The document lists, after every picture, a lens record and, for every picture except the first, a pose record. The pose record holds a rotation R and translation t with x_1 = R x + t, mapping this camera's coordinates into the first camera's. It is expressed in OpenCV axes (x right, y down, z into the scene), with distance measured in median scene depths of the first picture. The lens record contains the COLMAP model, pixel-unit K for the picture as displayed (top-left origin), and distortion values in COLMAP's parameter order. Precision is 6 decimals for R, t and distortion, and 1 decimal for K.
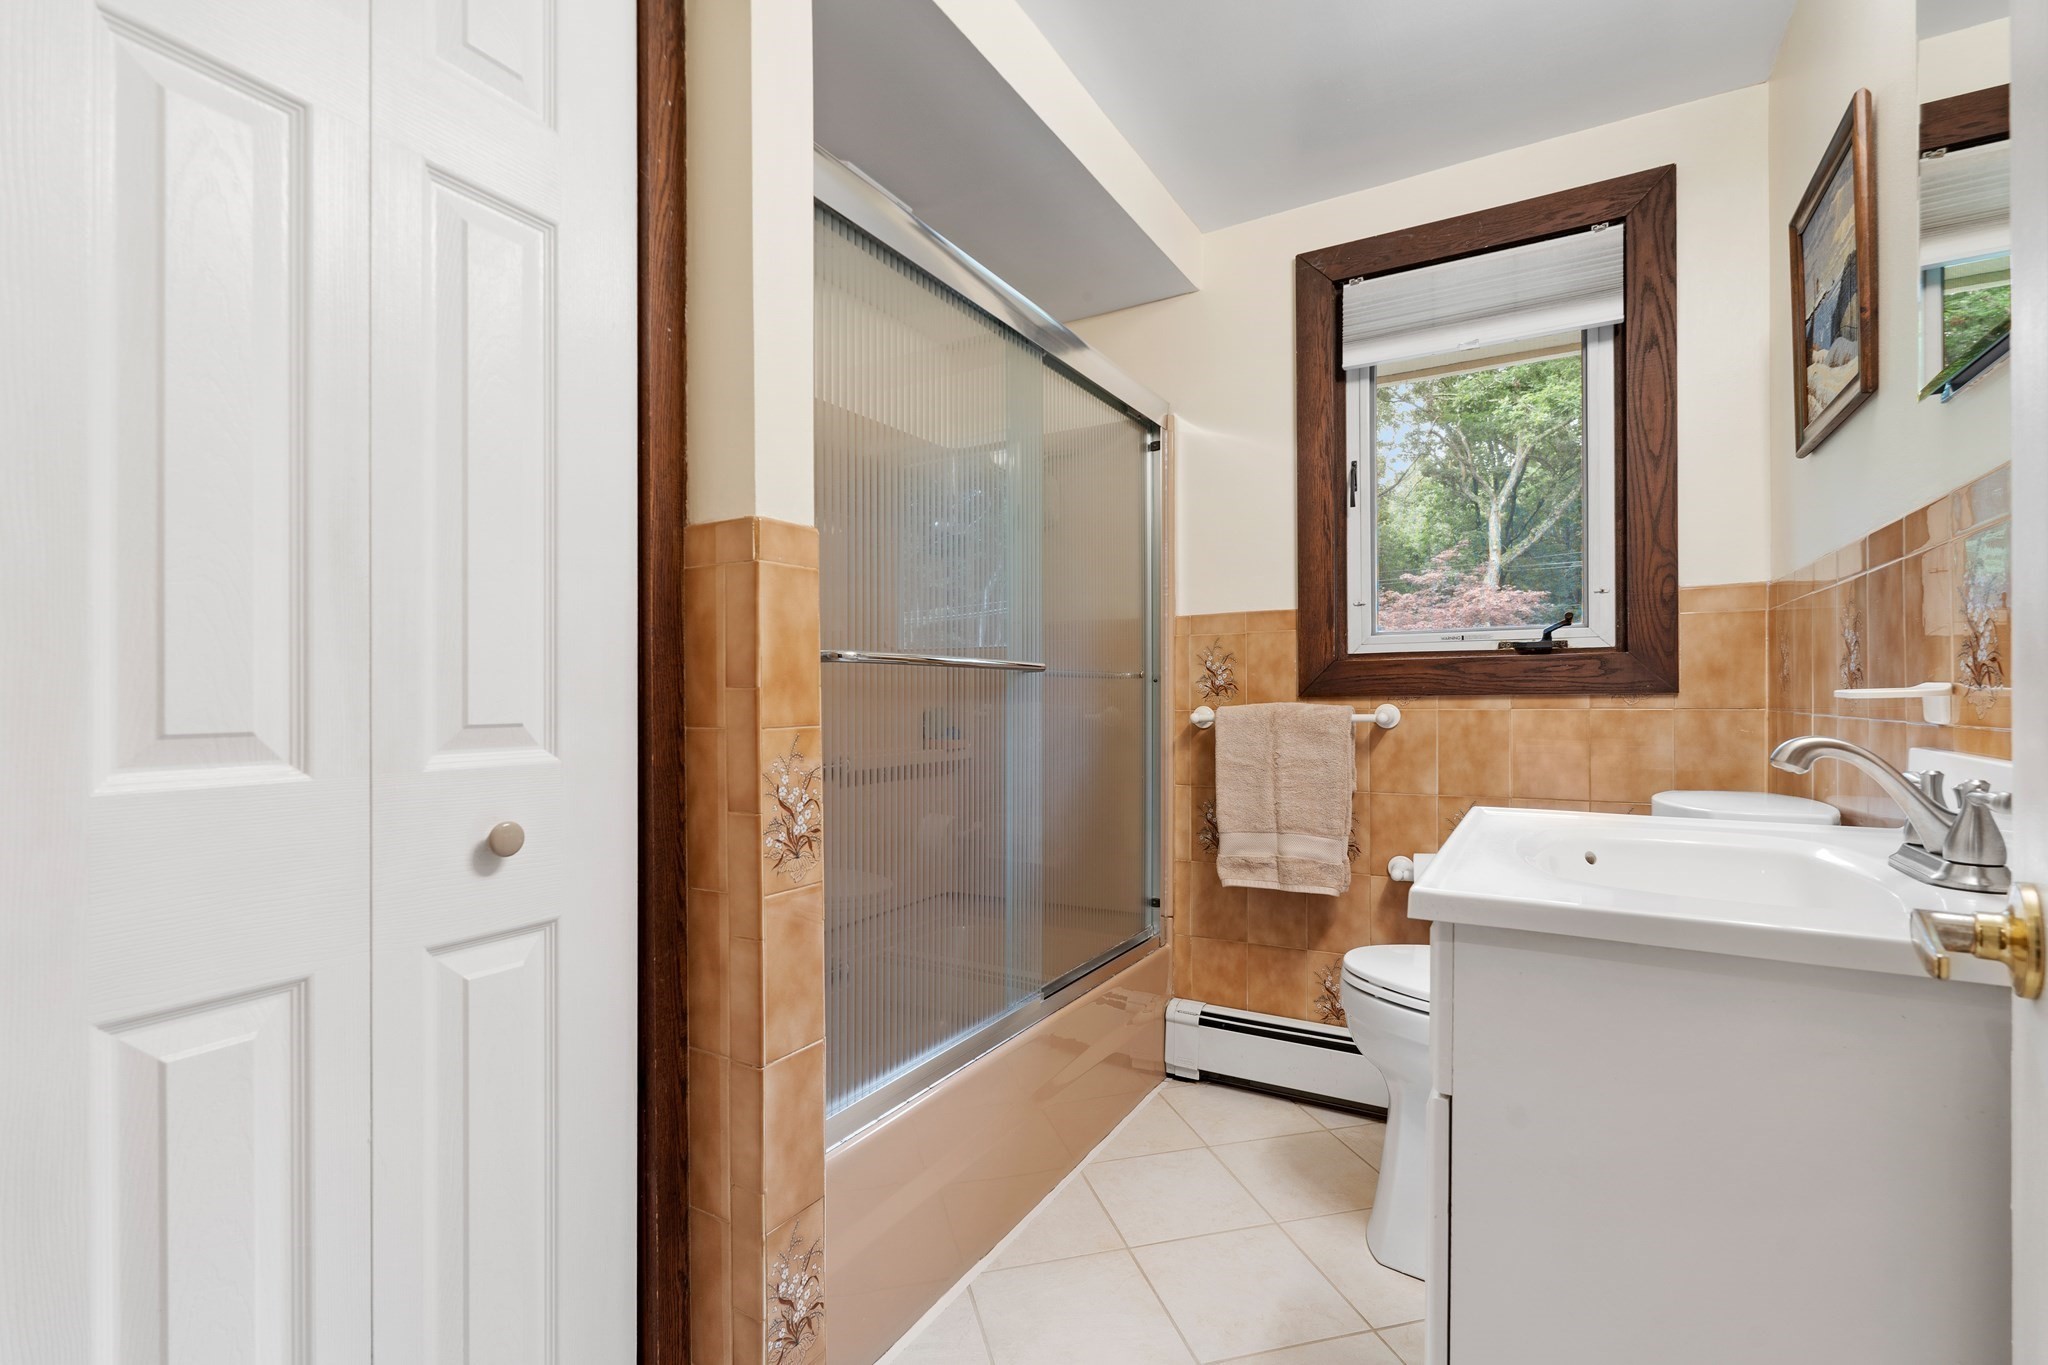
lens RADIAL K [[908.8, 0, 1018.2], [0, 908.8, 691.5], [0, 0, 1]] dist [-0.000707, -0.000053]
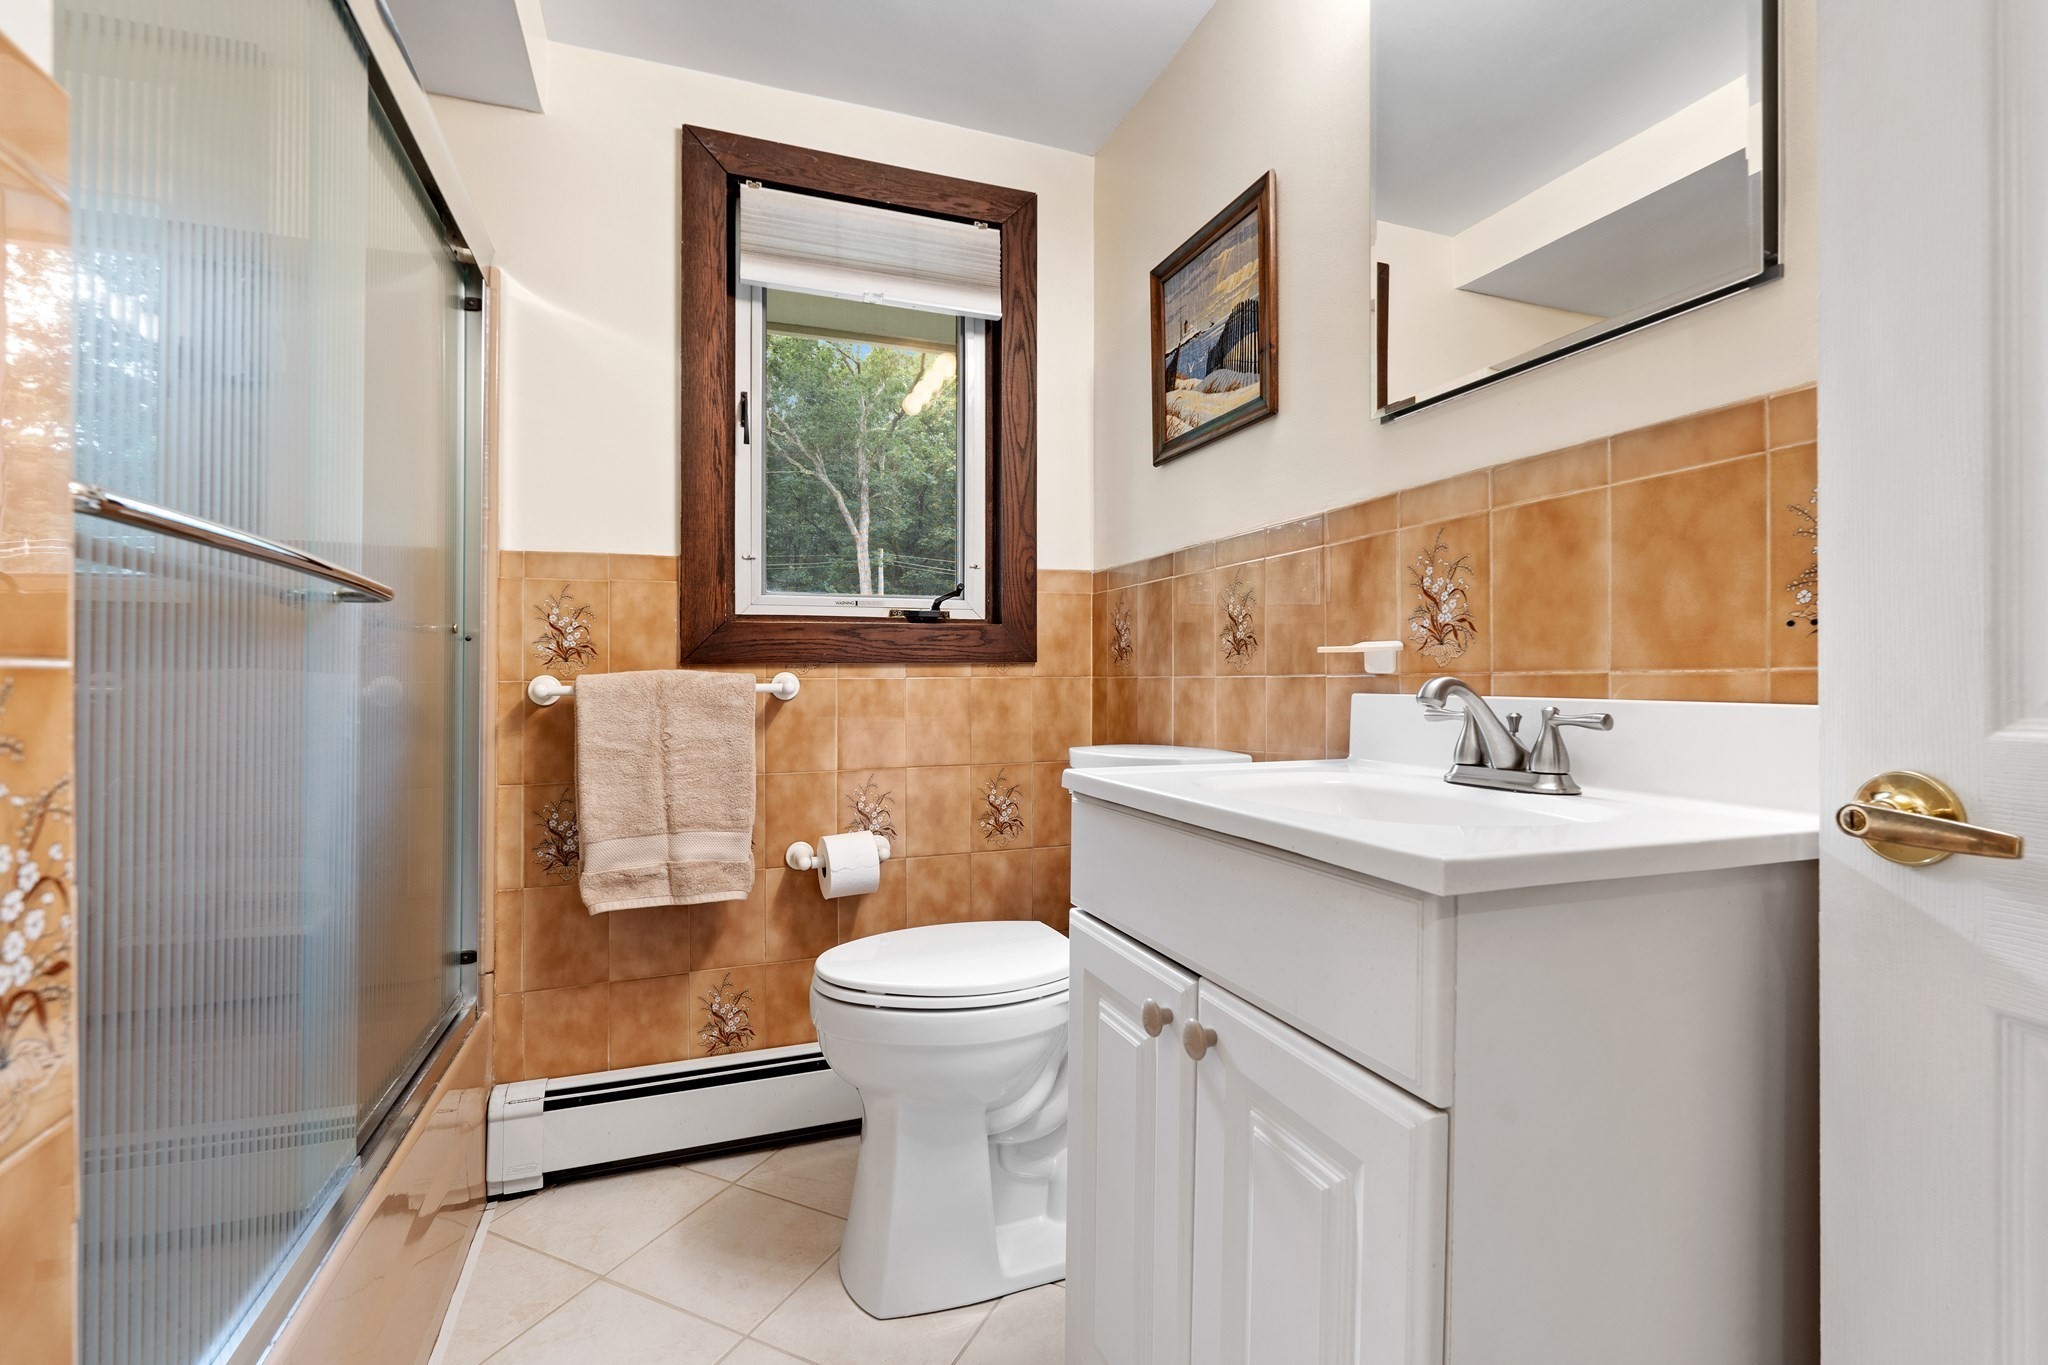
lens RADIAL K [[908.8, 0, 1021.9], [0, 908.8, 673.6], [0, 0, 1]] dist [-0.000707, -0.000053]
pose [[0.636972, 0.009805, 0.770825, -0.133057], [-0.004131, 0.999948, -0.009306, 0.022455], [-0.770876, 0.002743, 0.636979, 0.260079]]
